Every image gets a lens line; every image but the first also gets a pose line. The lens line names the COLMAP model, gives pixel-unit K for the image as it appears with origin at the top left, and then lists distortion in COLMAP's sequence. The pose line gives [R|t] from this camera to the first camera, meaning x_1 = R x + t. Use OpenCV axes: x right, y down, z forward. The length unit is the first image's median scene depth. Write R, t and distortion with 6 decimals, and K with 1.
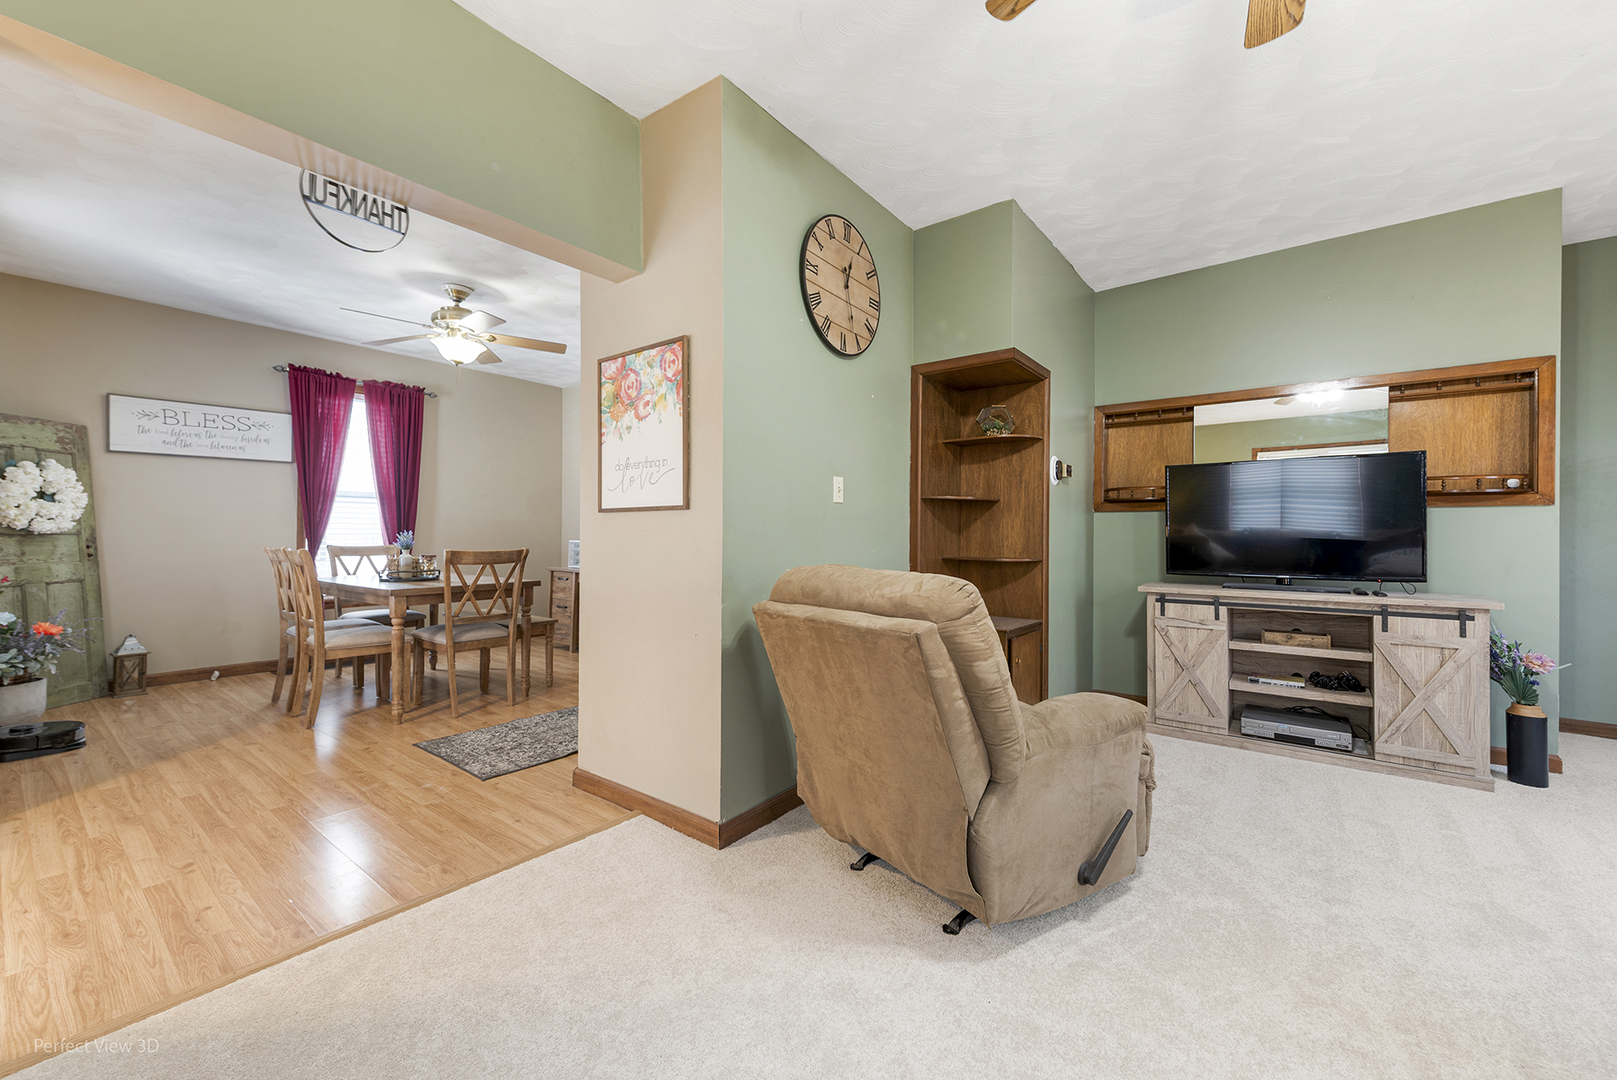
lens RADIAL K [[638.7, 0, 801.3], [0, 638.7, 528.2], [0, 0, 1]] dist [0.007972, -0.001327]
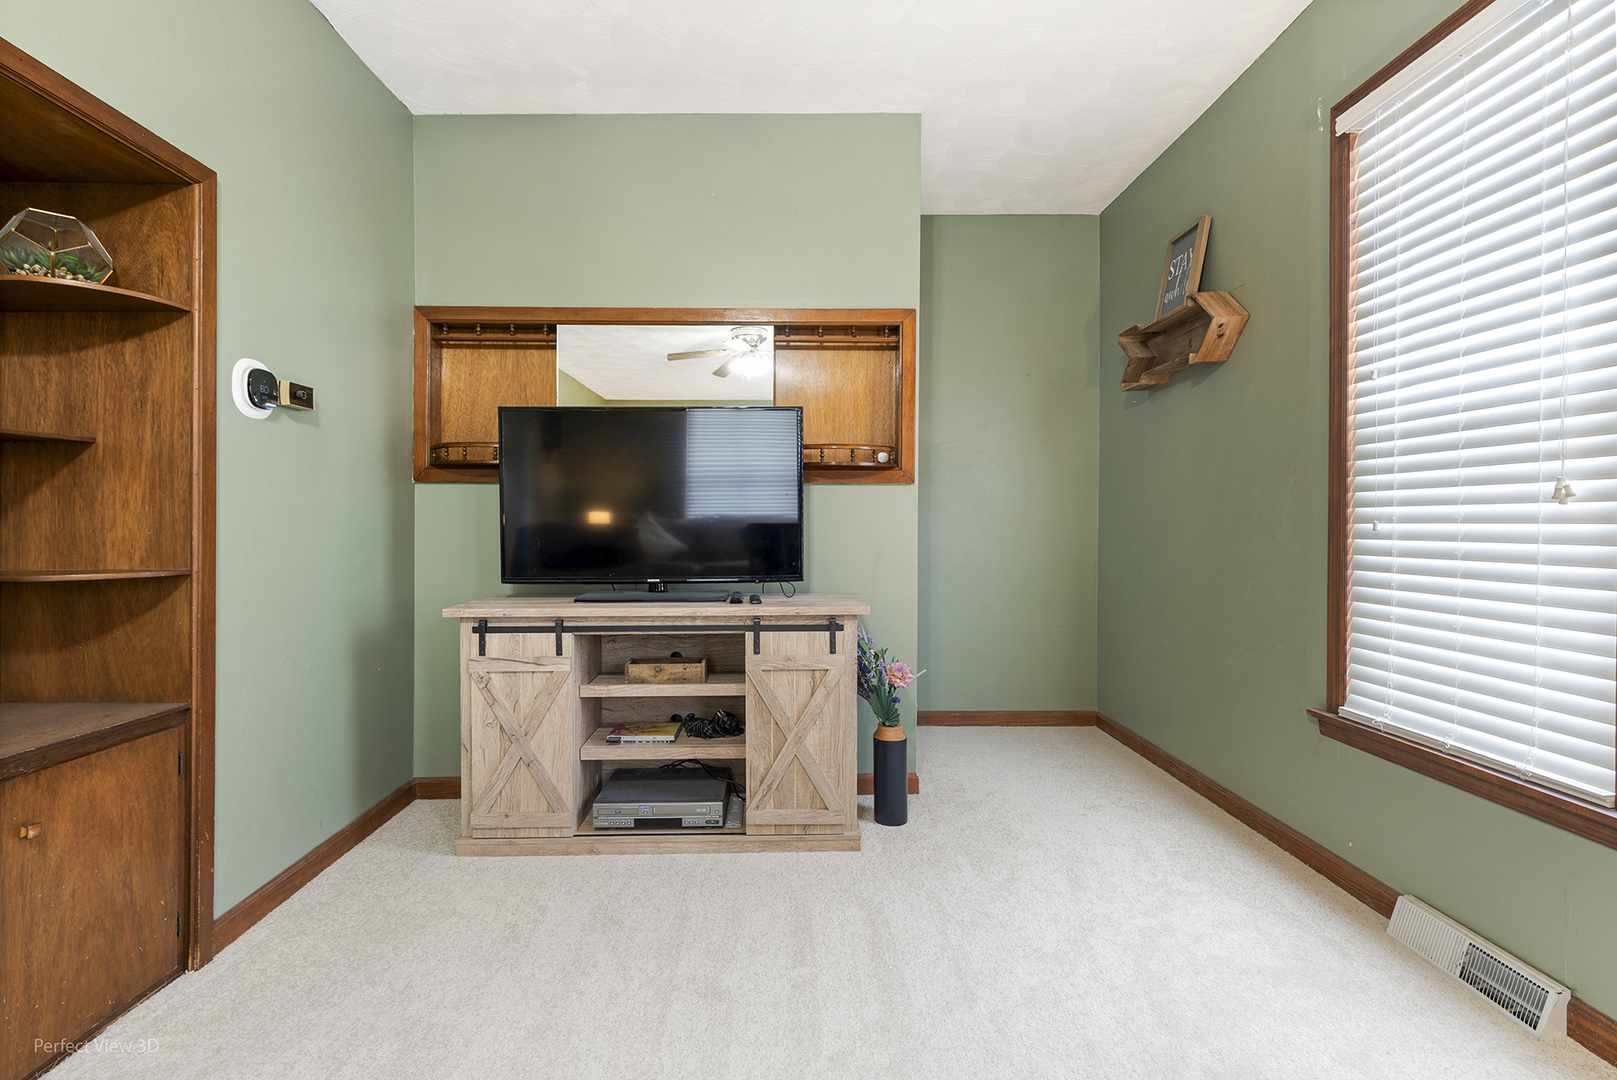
lens RADIAL K [[702.2, 0, 803.1], [0, 702.2, 533.1], [0, 0, 1]] dist [0.003781, 0.000120]
pose [[0.766751, -0.011646, 0.641839, 0.422858], [-0.000954, 0.999814, 0.019281, 0.011360], [-0.641944, -0.015396, 0.766597, 0.350039]]
